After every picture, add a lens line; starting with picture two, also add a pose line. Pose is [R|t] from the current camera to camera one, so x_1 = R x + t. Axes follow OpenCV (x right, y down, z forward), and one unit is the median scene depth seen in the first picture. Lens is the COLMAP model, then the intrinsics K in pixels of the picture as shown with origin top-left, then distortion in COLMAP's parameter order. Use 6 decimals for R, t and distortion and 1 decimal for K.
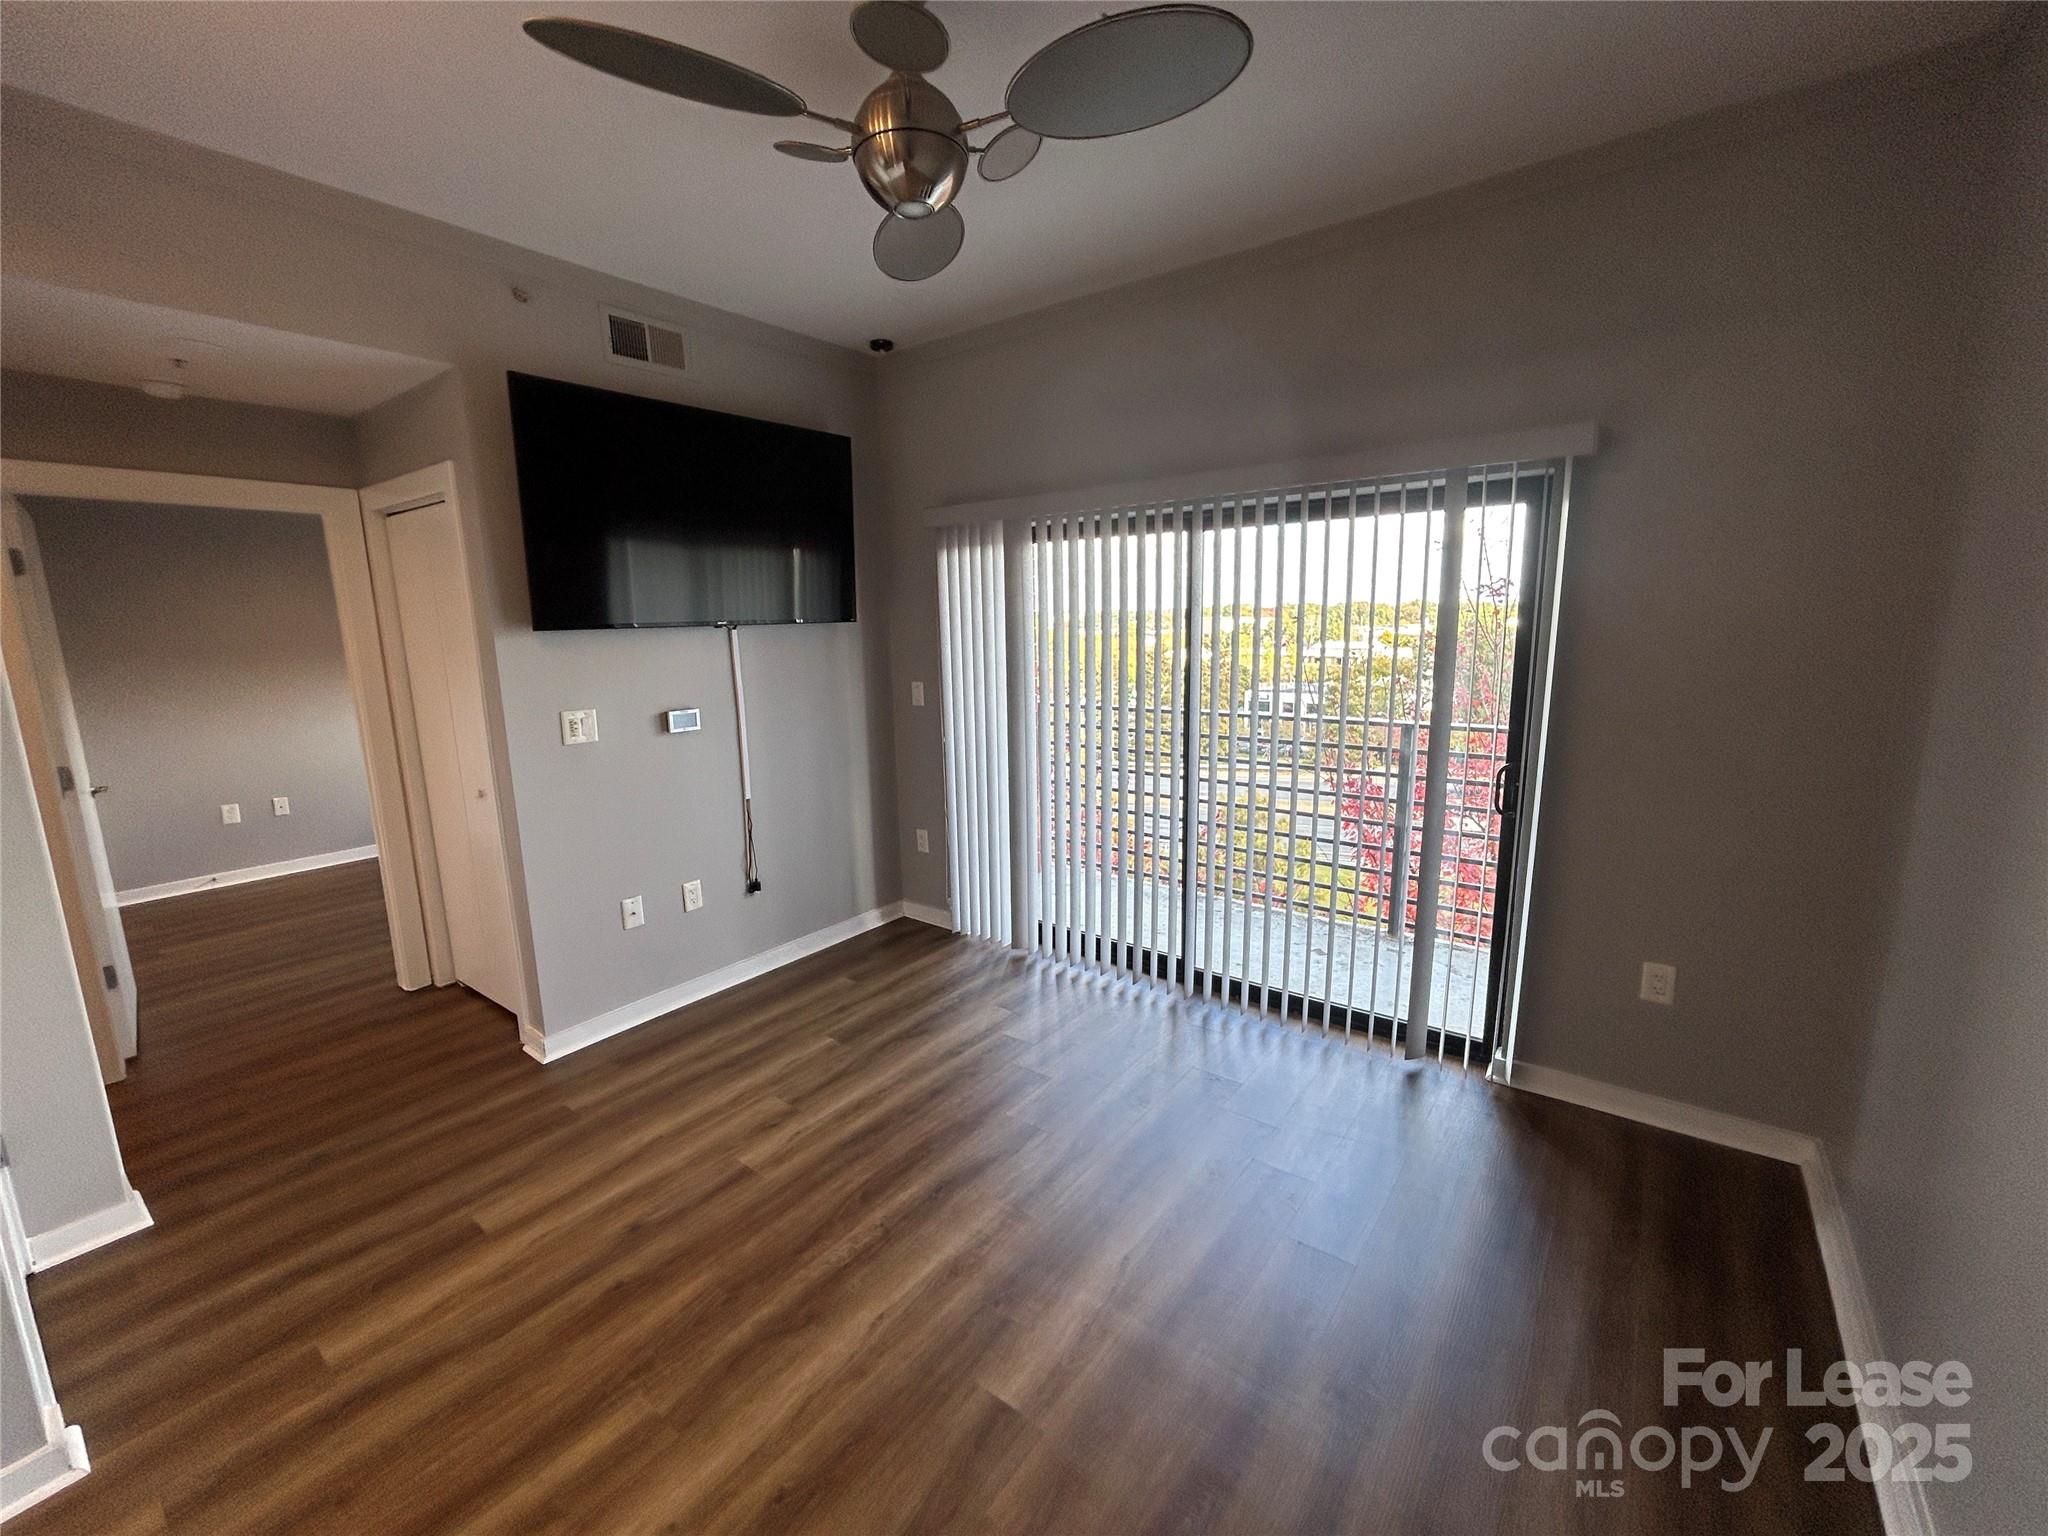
lens RADIAL K [[836.5, 0, 1024.8], [0, 836.5, 779.6], [0, 0, 1]] dist [-0.000827, 0.000057]
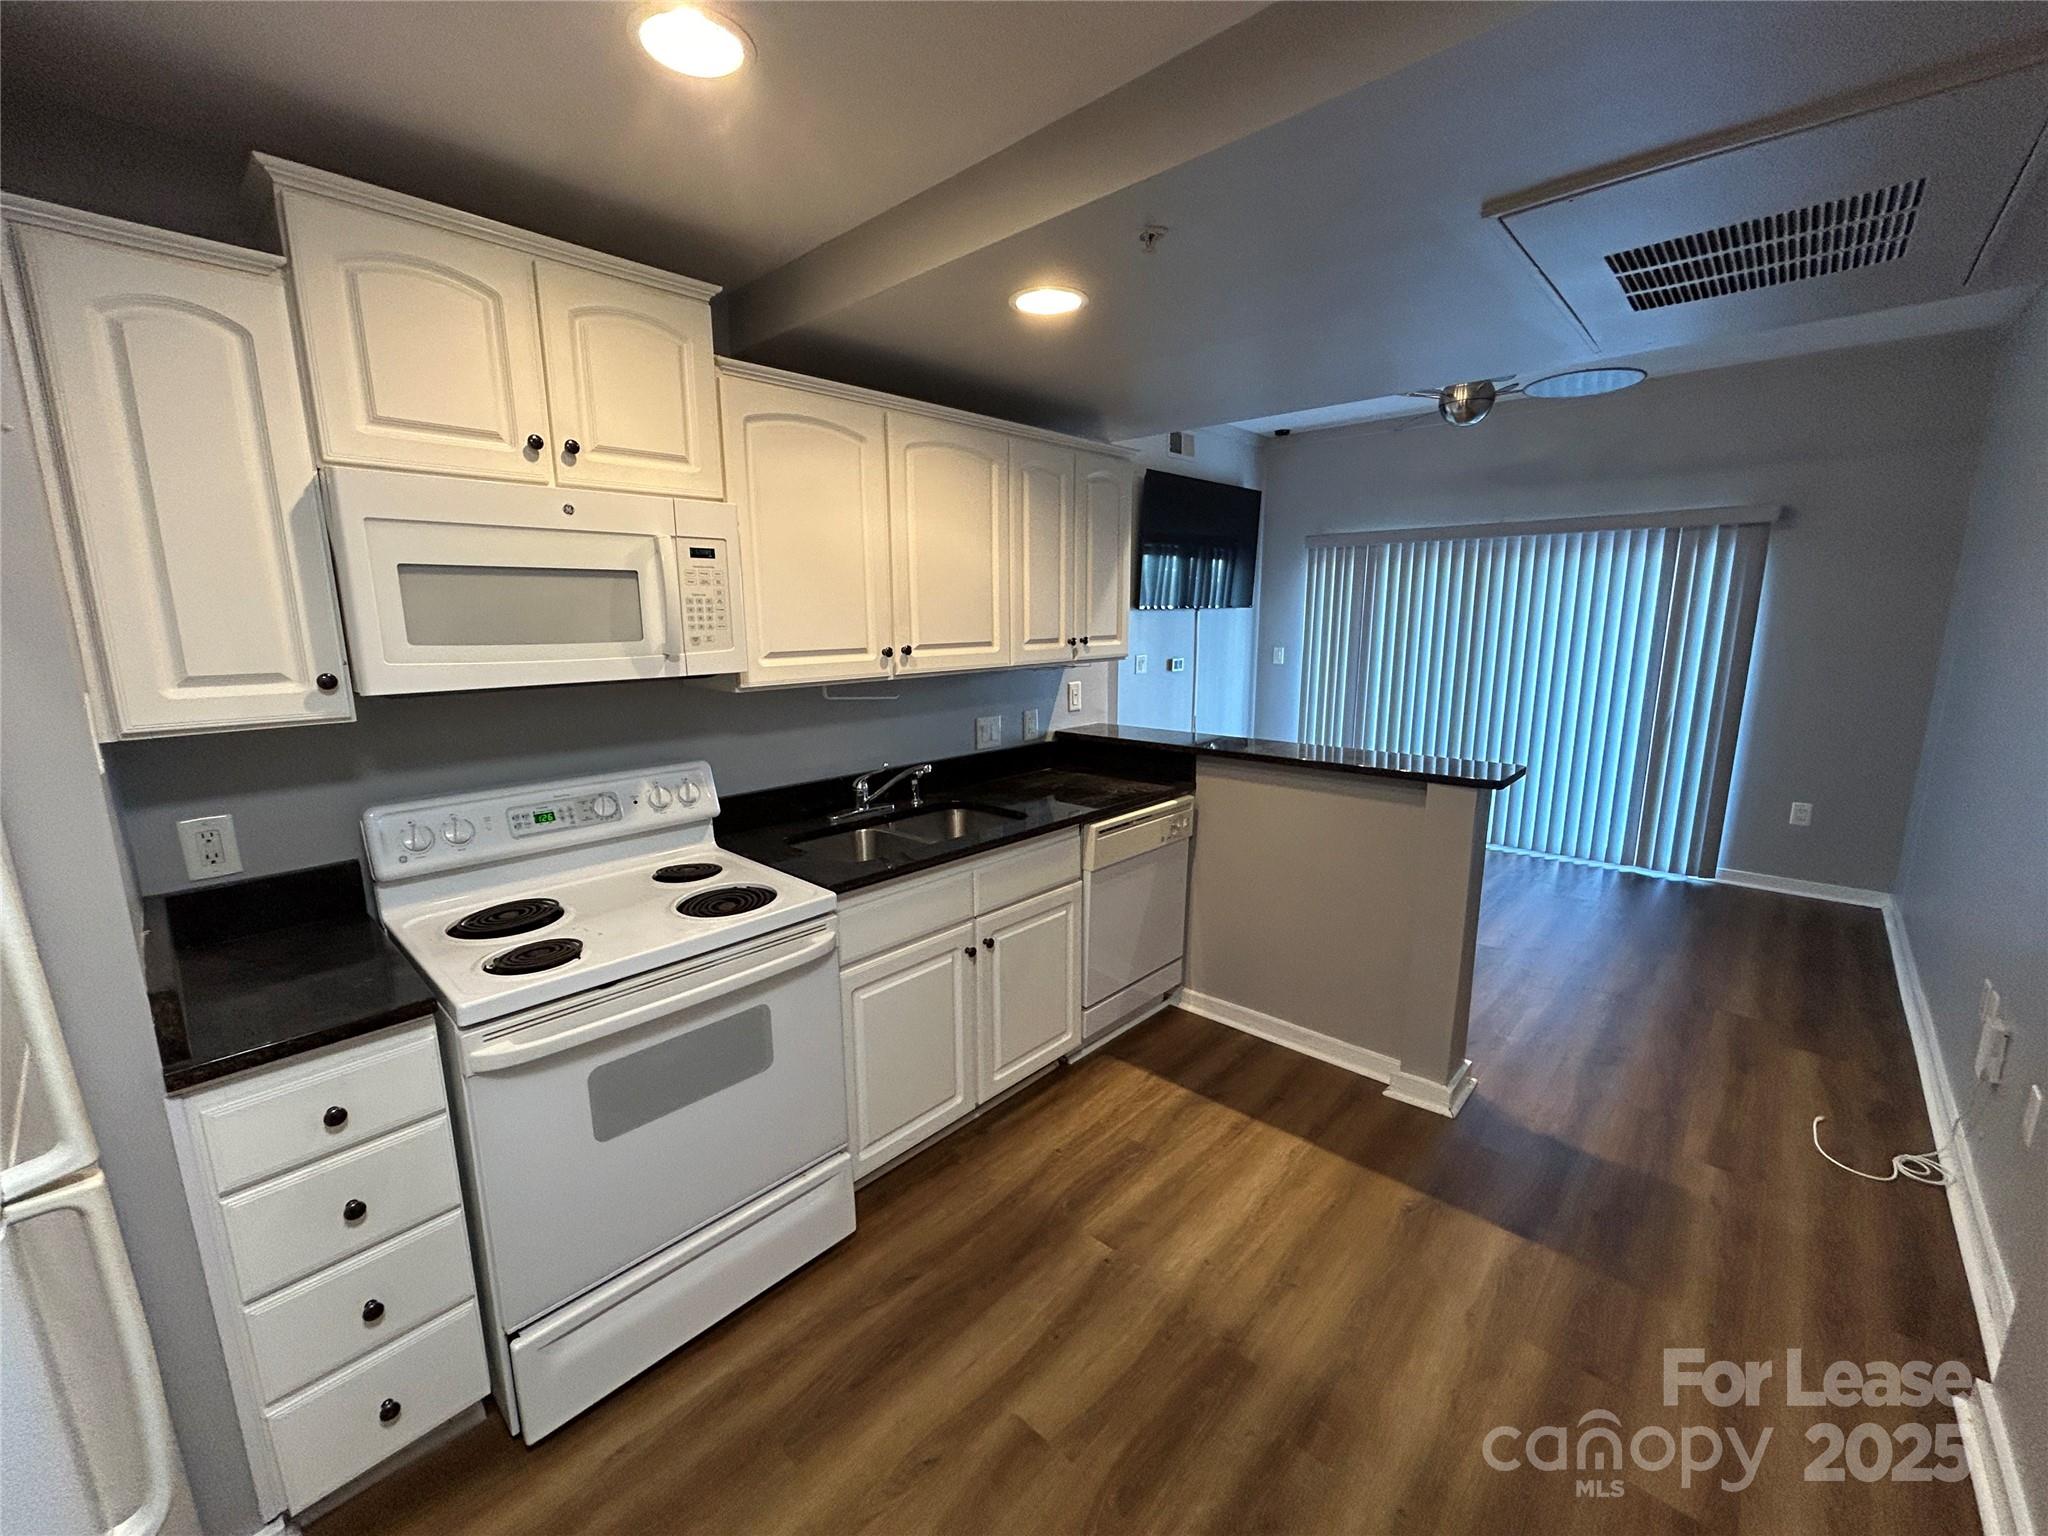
lens RADIAL K [[832.1, 0, 1024.0], [0, 832.1, 768.0], [0, 0, 1]] dist [-0.001099, 0.000676]
pose [[0.995049, 0.031582, -0.094232, -0.721079], [-0.031187, 0.999498, 0.005668, 0.181717], [0.094364, -0.002701, 0.995534, -0.914417]]
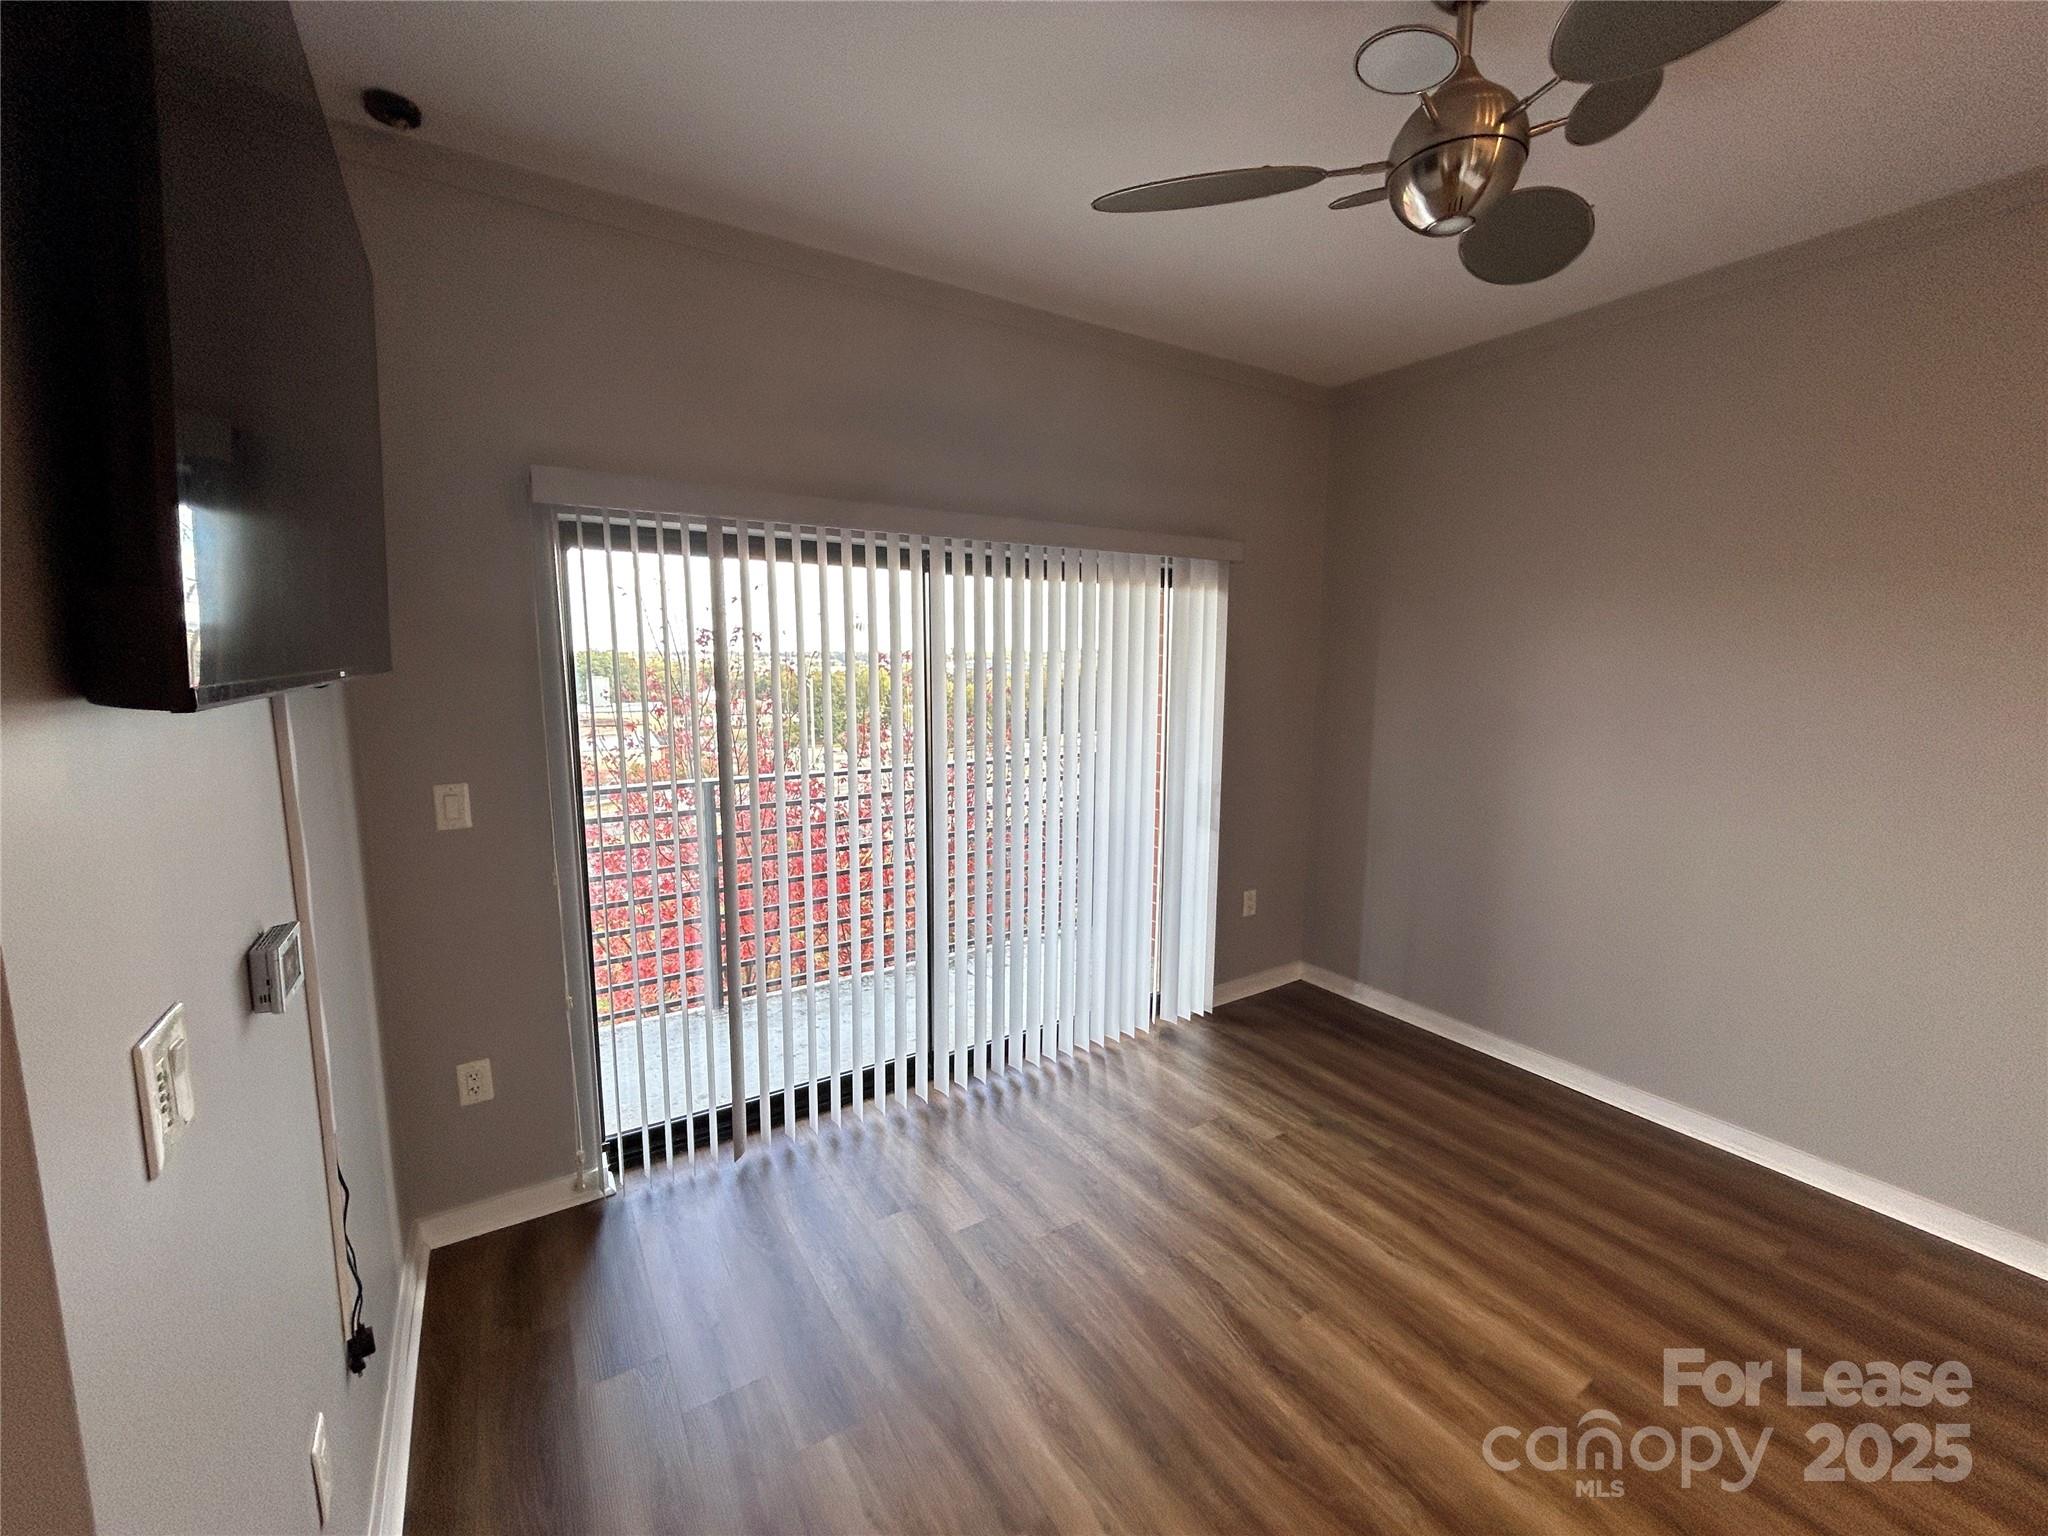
lens RADIAL K [[832.1, 0, 1024.0], [0, 832.1, 768.0], [0, 0, 1]] dist [-0.001099, 0.000676]
pose [[0.340342, -0.105240, 0.934394, -0.797967], [0.157583, 0.986047, 0.053659, -0.154247], [-0.927003, 0.128982, 0.352177, 0.784840]]
